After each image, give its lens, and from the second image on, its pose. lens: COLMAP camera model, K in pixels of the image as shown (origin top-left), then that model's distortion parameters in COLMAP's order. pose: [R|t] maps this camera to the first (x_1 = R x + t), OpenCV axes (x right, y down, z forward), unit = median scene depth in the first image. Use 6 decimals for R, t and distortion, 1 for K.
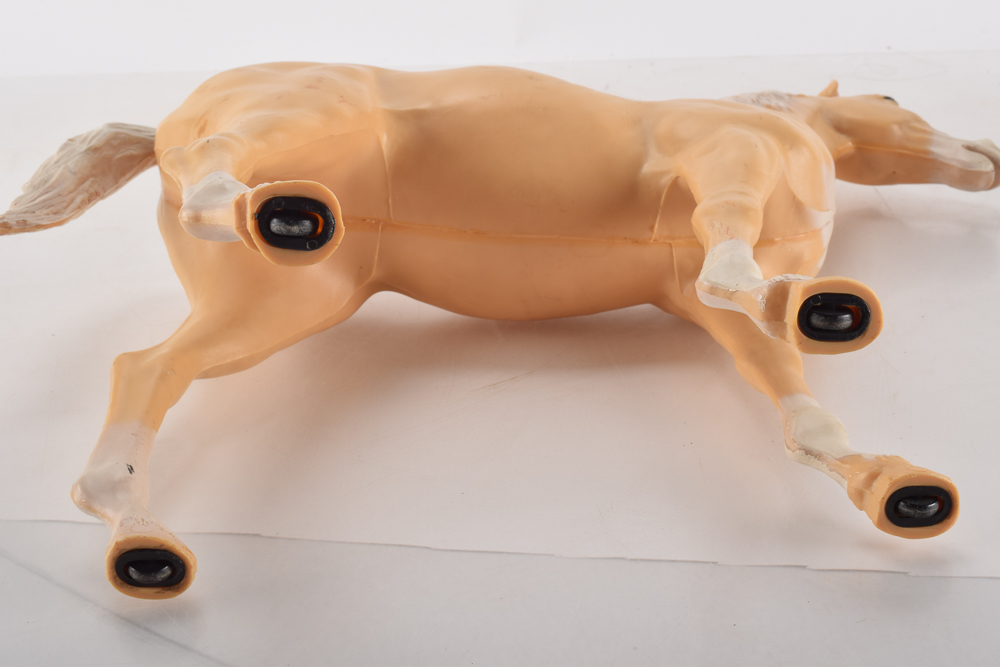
lens RADIAL K [[1441.4, 0, 499.8], [0, 1441.4, 334.7], [0, 0, 1]] dist [-0.013044, 0.000000]
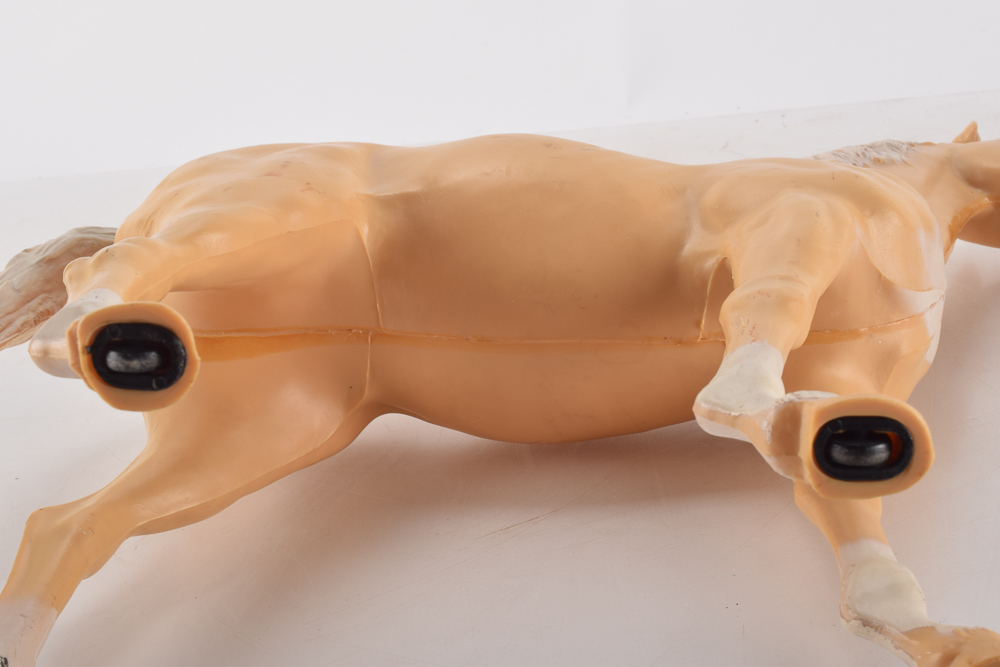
lens RADIAL K [[1574.8, 0, 500.1], [0, 1574.8, 332.5], [0, 0, 1]] dist [0.012310, 0.000000]
pose [[0.989949, -0.046900, -0.133423, 0.113283], [0.039179, 0.997434, -0.059917, -0.021585], [0.135890, 0.054087, 0.989246, 0.125855]]
